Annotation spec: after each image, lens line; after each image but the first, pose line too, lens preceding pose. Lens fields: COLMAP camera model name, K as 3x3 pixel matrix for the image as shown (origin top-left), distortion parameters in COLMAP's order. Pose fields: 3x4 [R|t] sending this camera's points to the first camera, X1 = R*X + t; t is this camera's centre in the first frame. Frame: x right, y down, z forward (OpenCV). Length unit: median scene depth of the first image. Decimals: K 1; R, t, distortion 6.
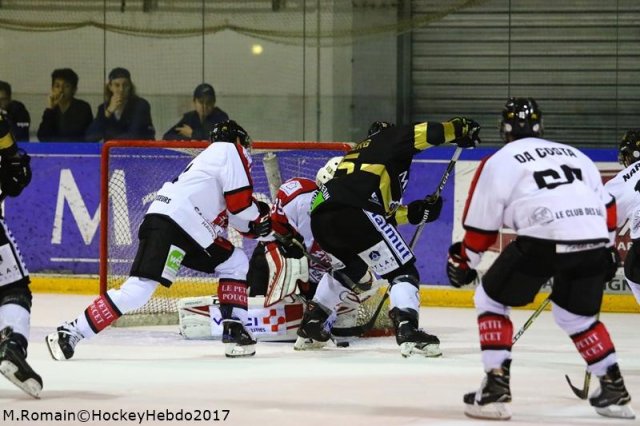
lens RADIAL K [[4717.9, 0, 288.4], [0, 4717.9, 212.2], [0, 0, 1]] dist [0.484588, 39.026065]
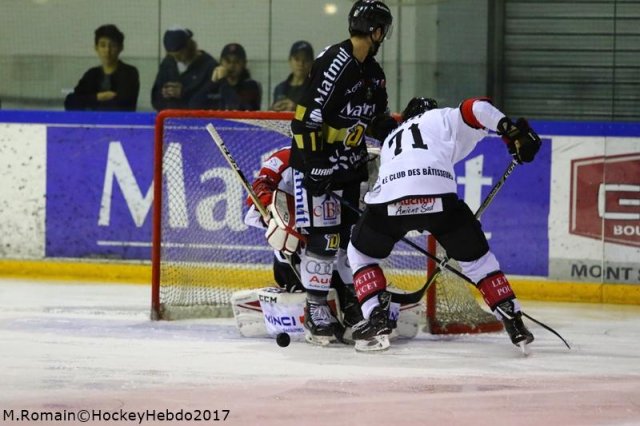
lens RADIAL K [[4717.9, 0, 288.4], [0, 4717.9, 212.2], [0, 0, 1]] dist [0.484588, 39.026065]
pose [[0.999836, 0.009387, -0.015509, -0.000433], [-0.009353, 0.999954, 0.002287, 0.001861], [0.015530, -0.002141, 0.999877, 0.109430]]
